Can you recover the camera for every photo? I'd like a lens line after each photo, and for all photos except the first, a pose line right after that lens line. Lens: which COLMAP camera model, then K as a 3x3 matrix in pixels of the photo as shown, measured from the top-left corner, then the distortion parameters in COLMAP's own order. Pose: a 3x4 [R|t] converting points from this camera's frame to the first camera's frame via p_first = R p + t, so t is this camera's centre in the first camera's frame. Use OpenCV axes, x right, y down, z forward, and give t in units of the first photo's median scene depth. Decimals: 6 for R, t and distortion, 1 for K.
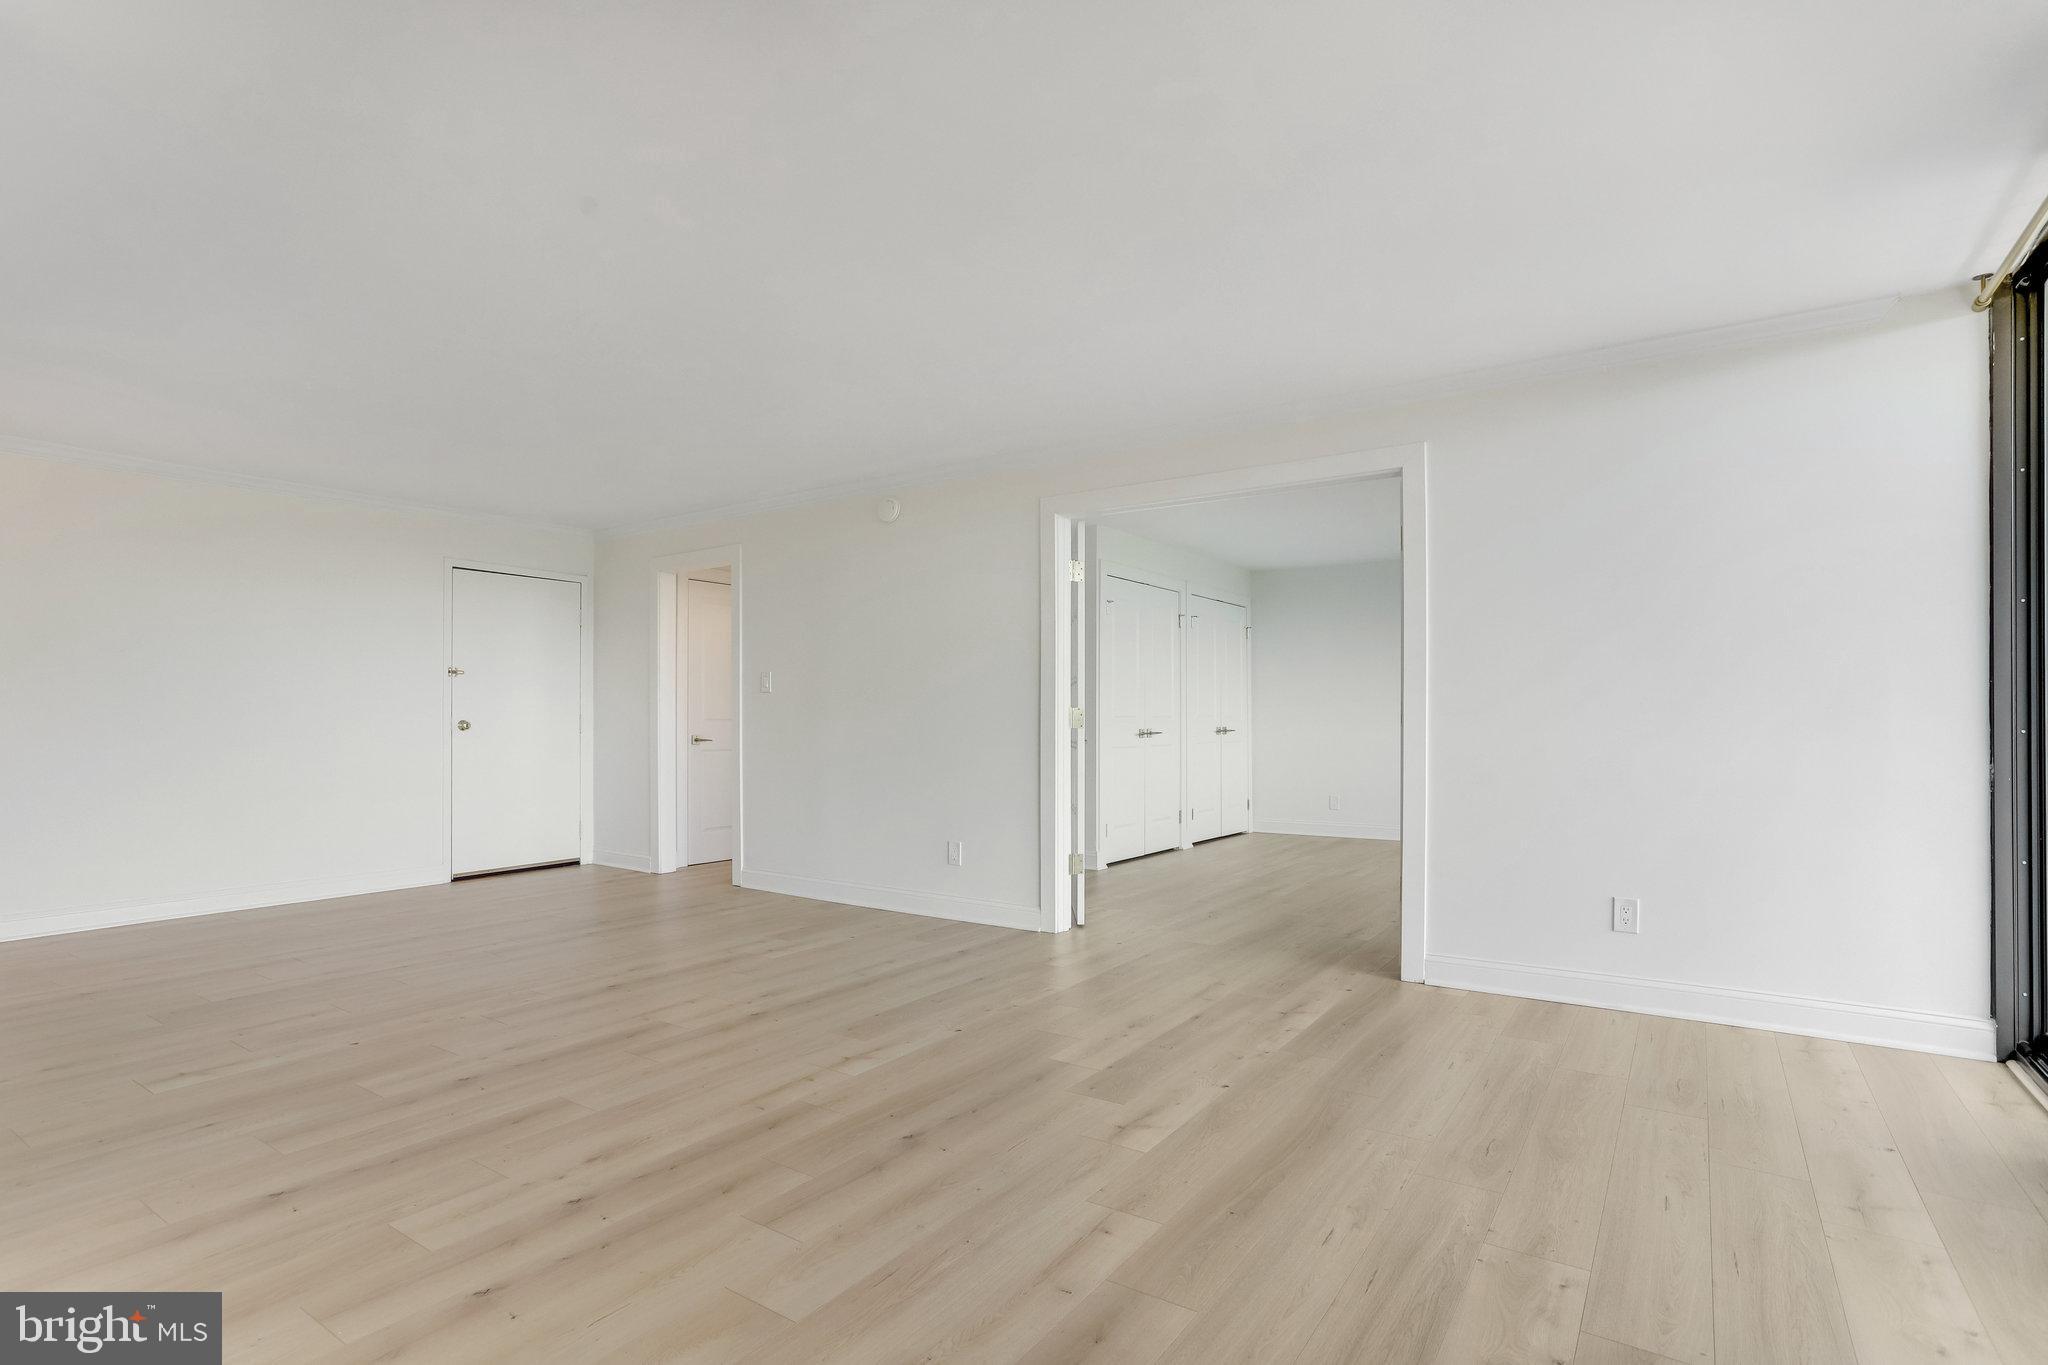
lens RADIAL K [[980.8, 0, 1025.1], [0, 980.8, 678.2], [0, 0, 1]] dist [-0.056801, 0.032122]
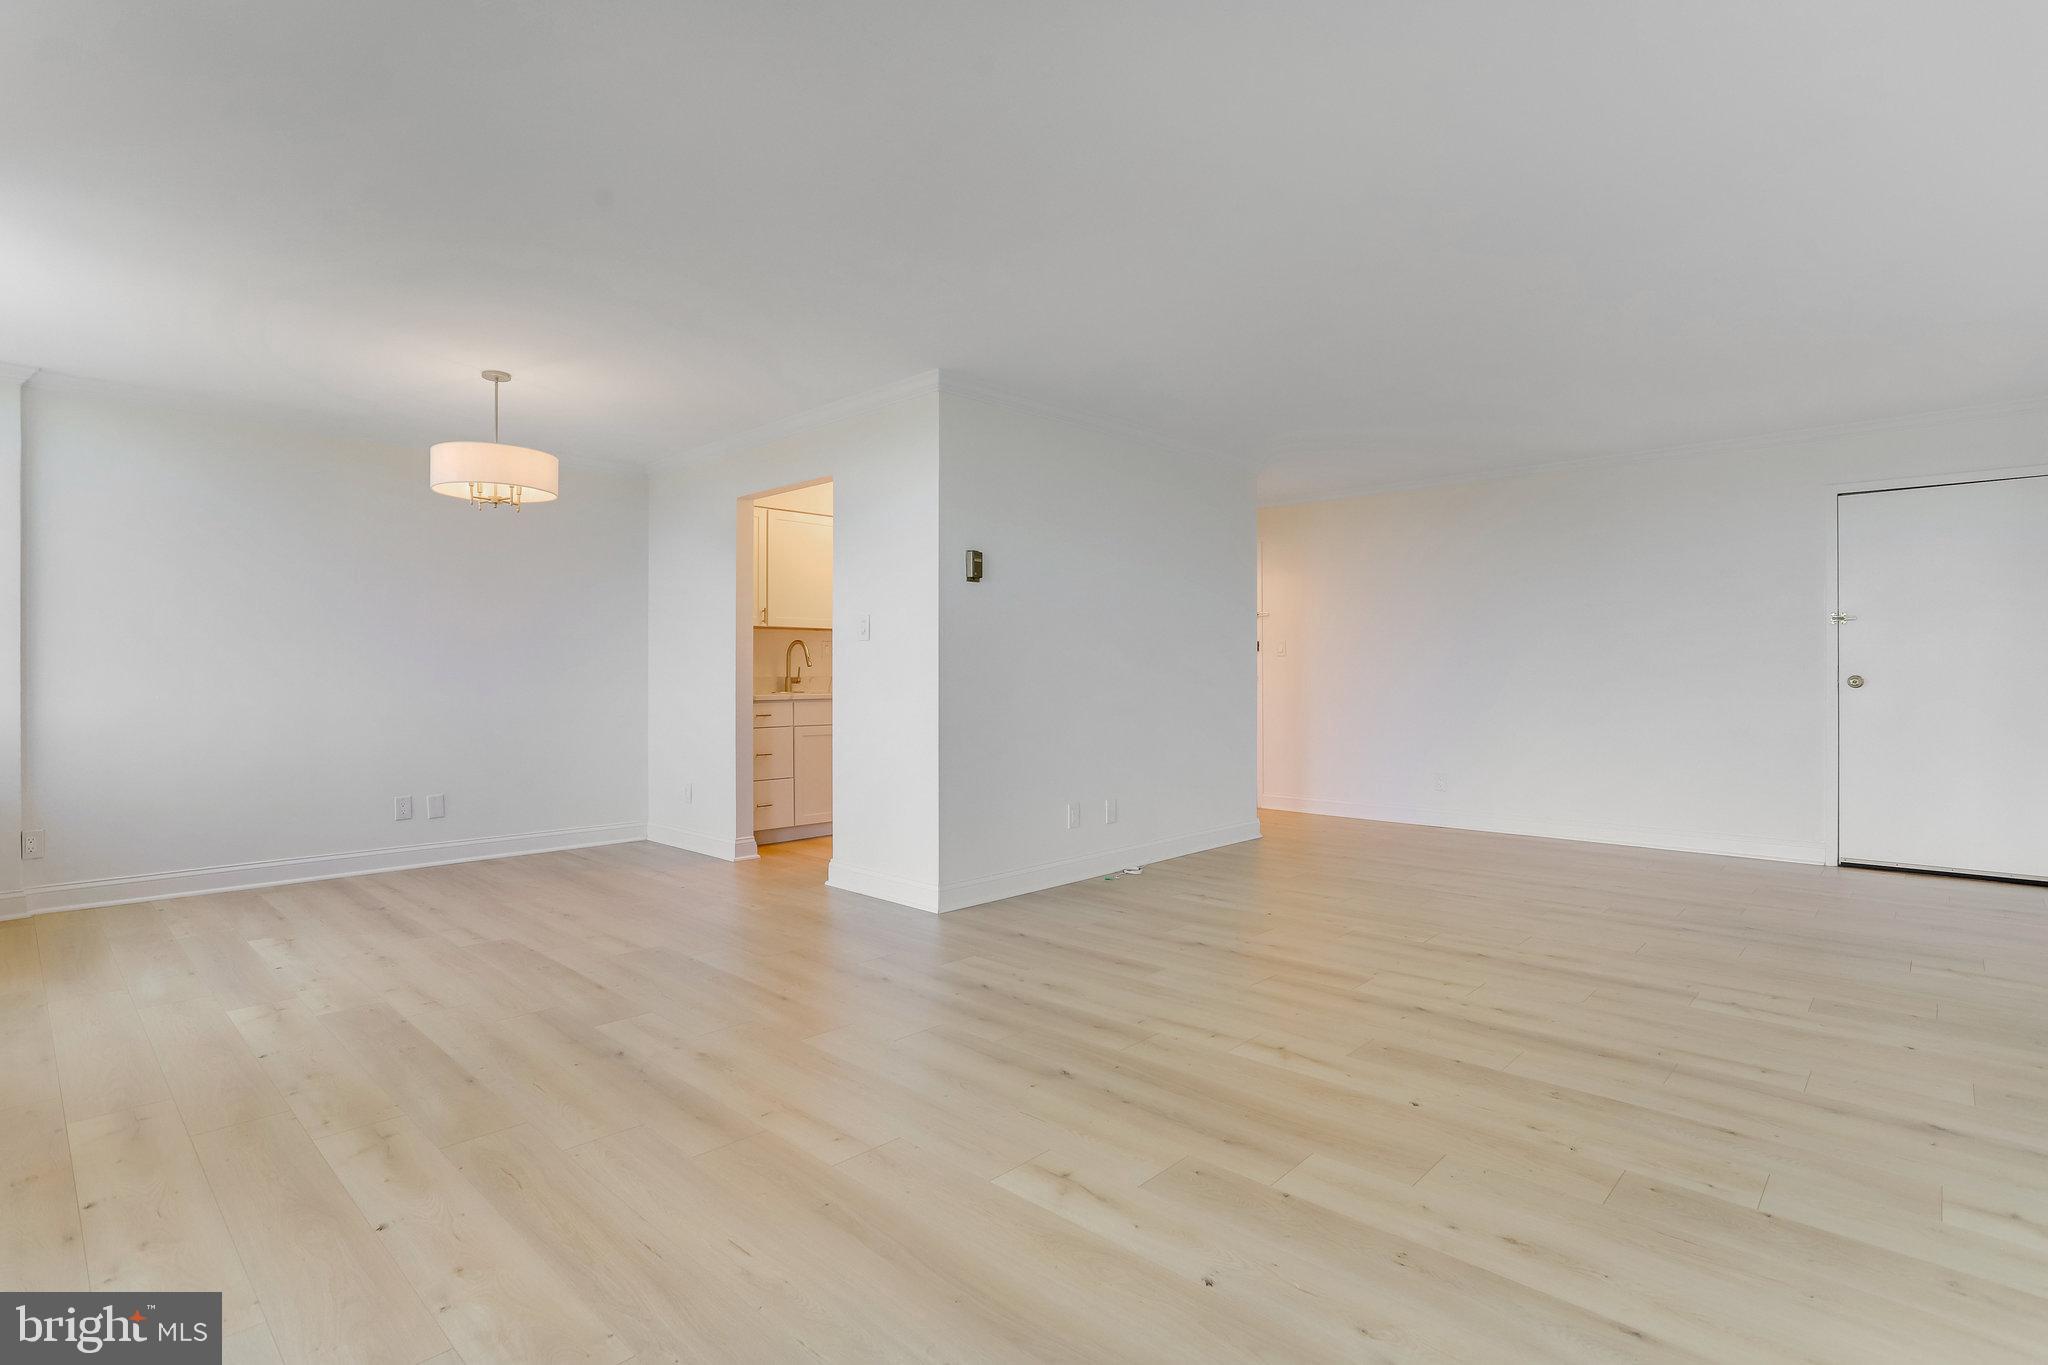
lens RADIAL K [[980.8, 0, 1025.1], [0, 980.8, 678.2], [0, 0, 1]] dist [-0.056801, 0.032122]
pose [[-0.135061, 0.006483, -0.990816, 0.670197], [0.040345, 0.999185, 0.001038, 0.029875], [0.990016, -0.039834, -0.135213, 0.804409]]
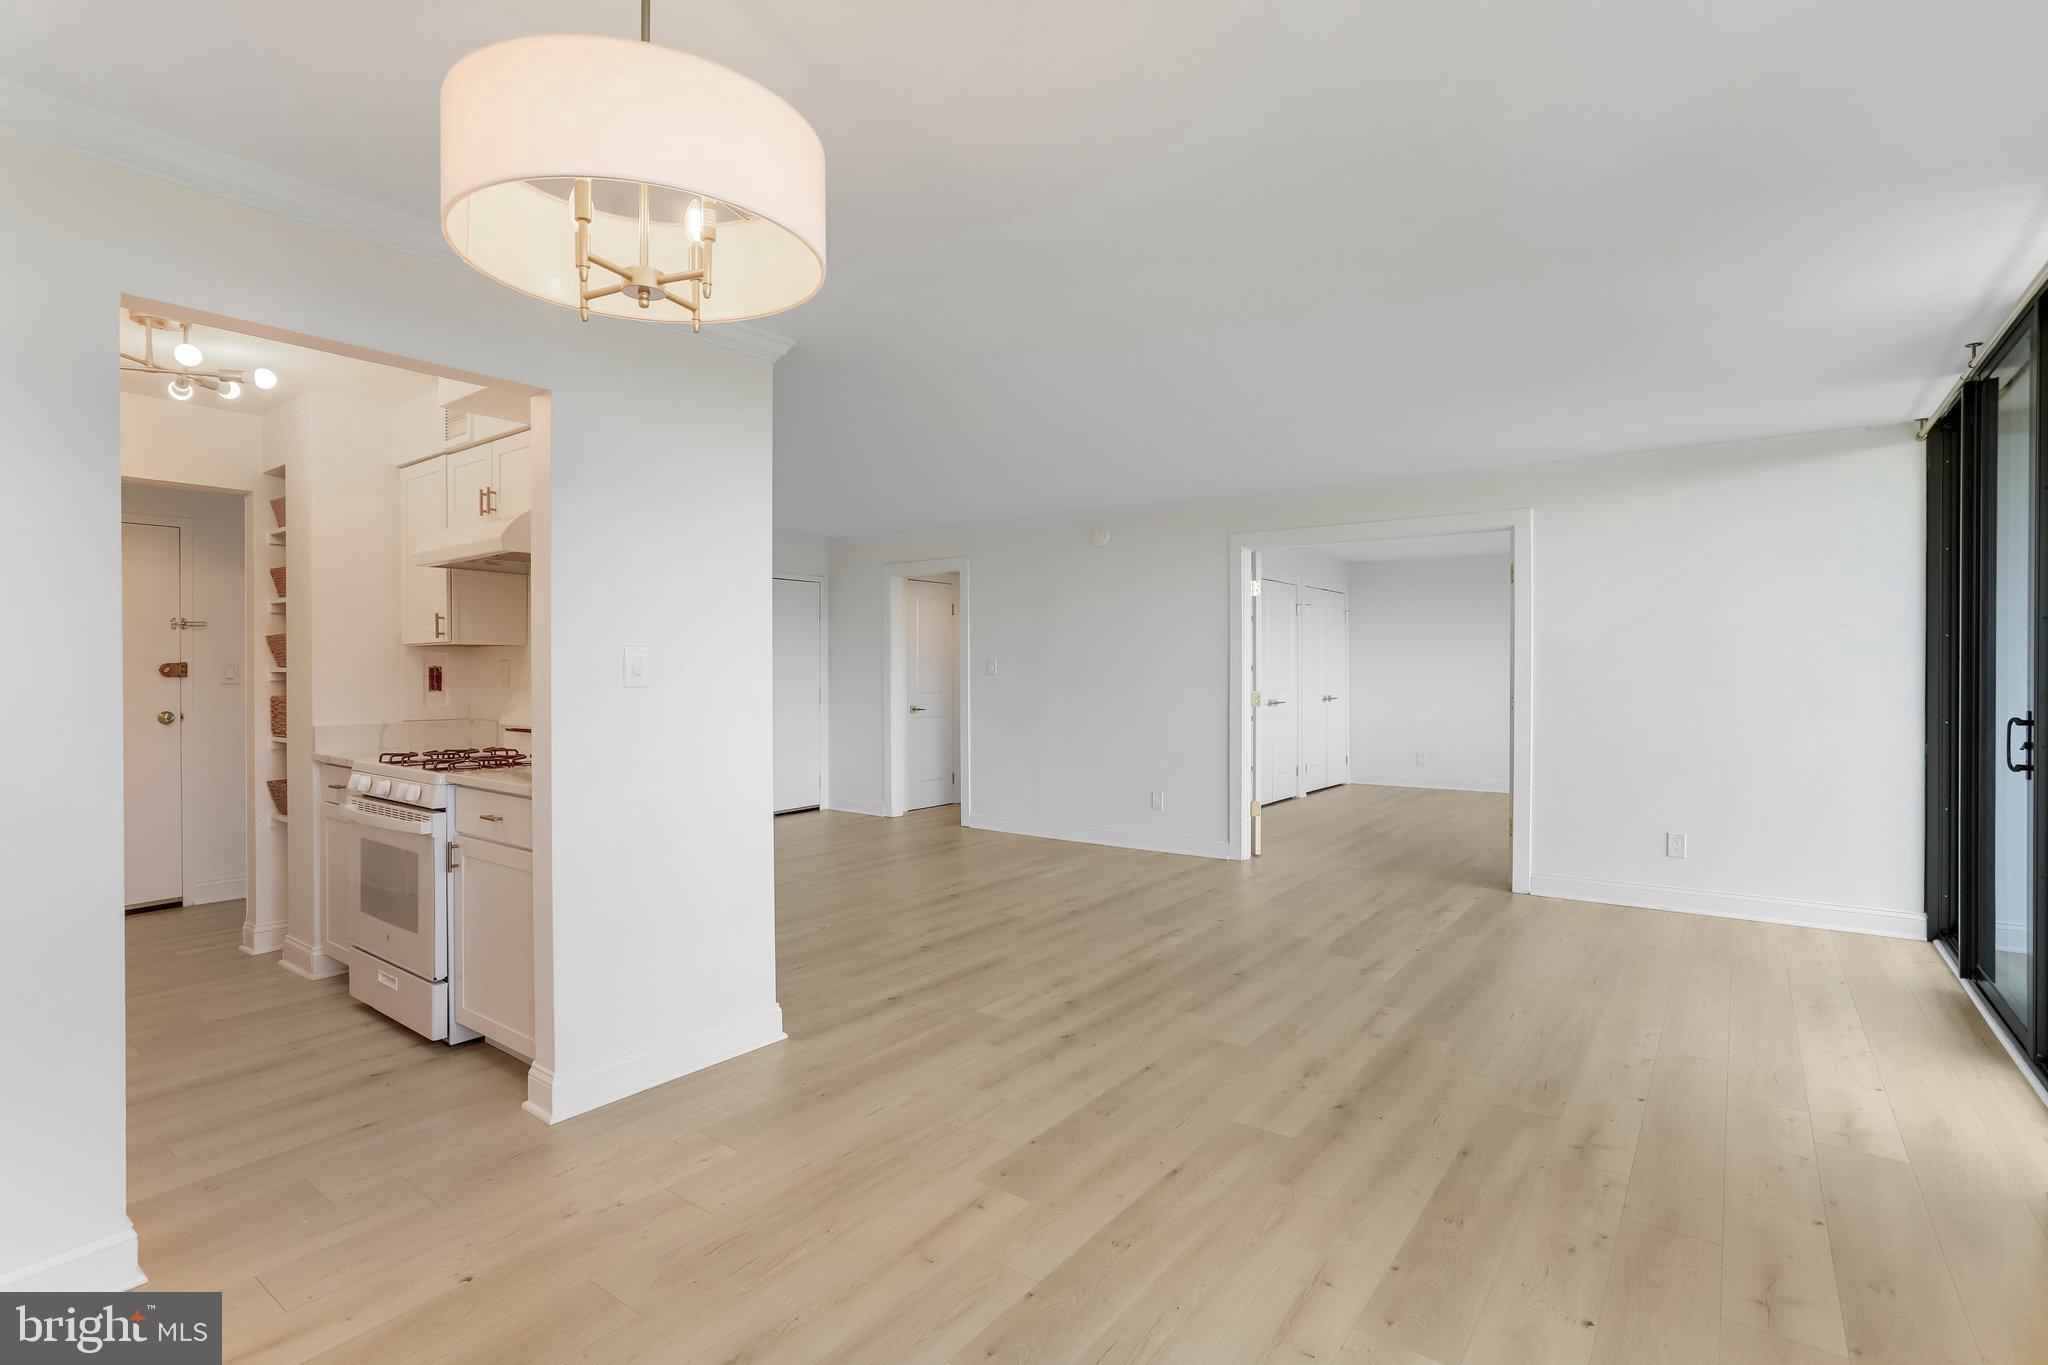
lens RADIAL K [[951.3, 0, 1048.2], [0, 951.3, 645.8], [0, 0, 1]] dist [-0.054296, 0.029465]
pose [[0.999643, -0.000709, -0.026695, -0.285480], [0.001101, 0.999892, 0.014651, -0.074775], [0.026682, -0.014675, 0.999536, -0.425948]]
